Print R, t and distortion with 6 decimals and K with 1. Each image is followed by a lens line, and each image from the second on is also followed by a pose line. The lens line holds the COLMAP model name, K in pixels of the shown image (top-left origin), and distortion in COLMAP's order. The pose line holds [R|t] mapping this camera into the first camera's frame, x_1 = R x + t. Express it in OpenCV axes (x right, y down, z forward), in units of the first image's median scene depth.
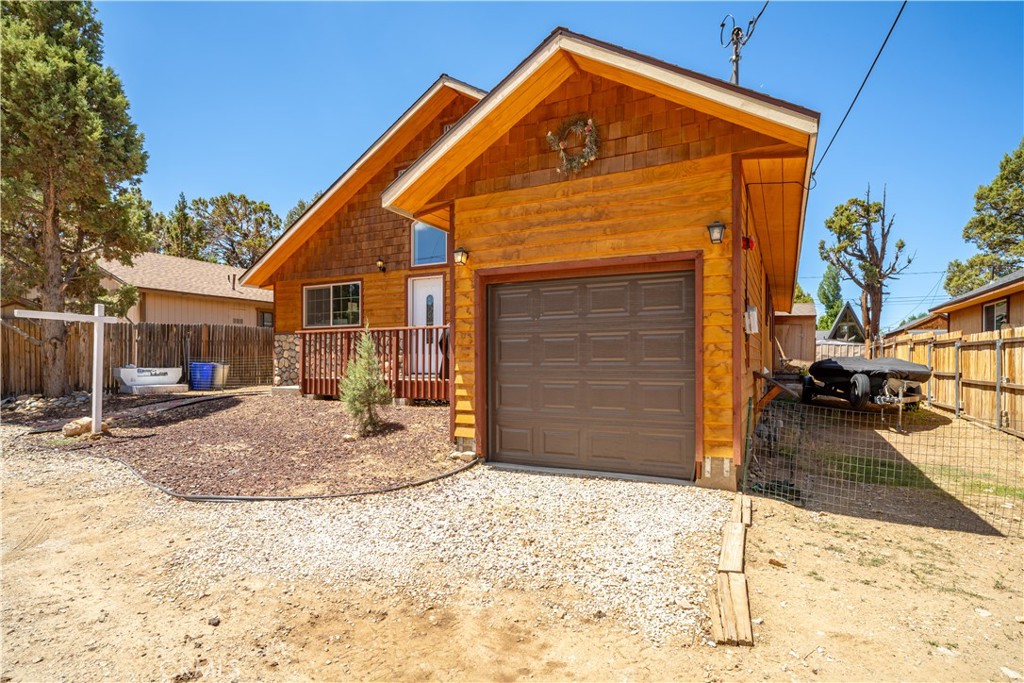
lens RADIAL K [[523.4, 0, 512.6], [0, 523.4, 350.7], [0, 0, 1]] dist [-0.007792, 0.002802]
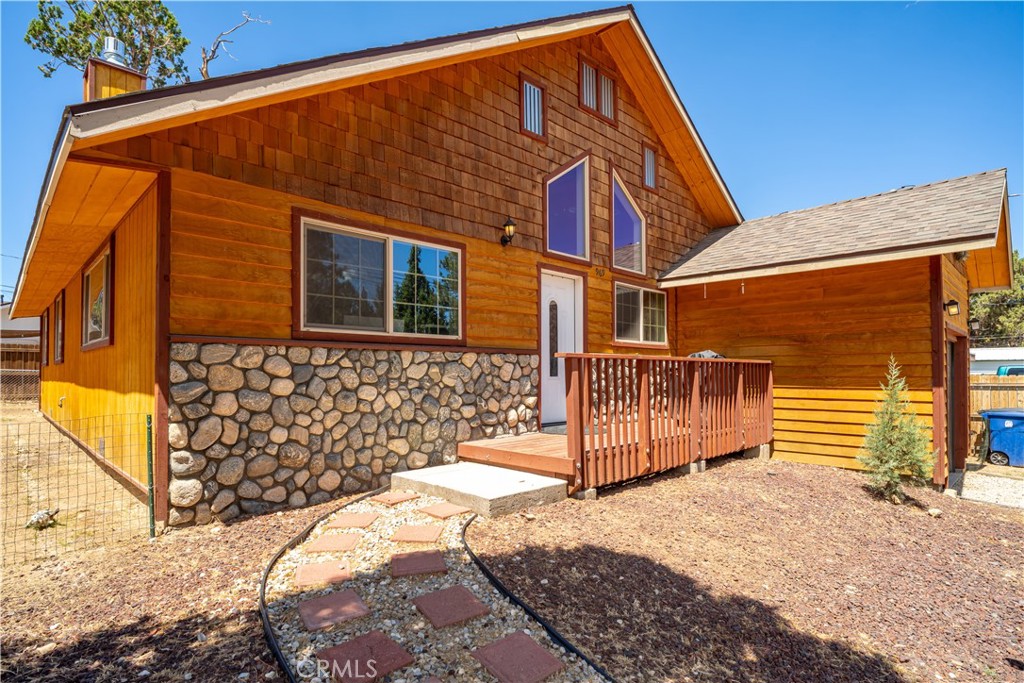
lens RADIAL K [[523.4, 0, 485.7], [0, 523.4, 363.8], [0, 0, 1]] dist [-0.007792, 0.002802]
pose [[0.343723, 0.014070, 0.938966, -0.769587], [-0.013490, 0.999859, -0.010044, -0.020307], [-0.938974, -0.009214, 0.343864, 0.829689]]
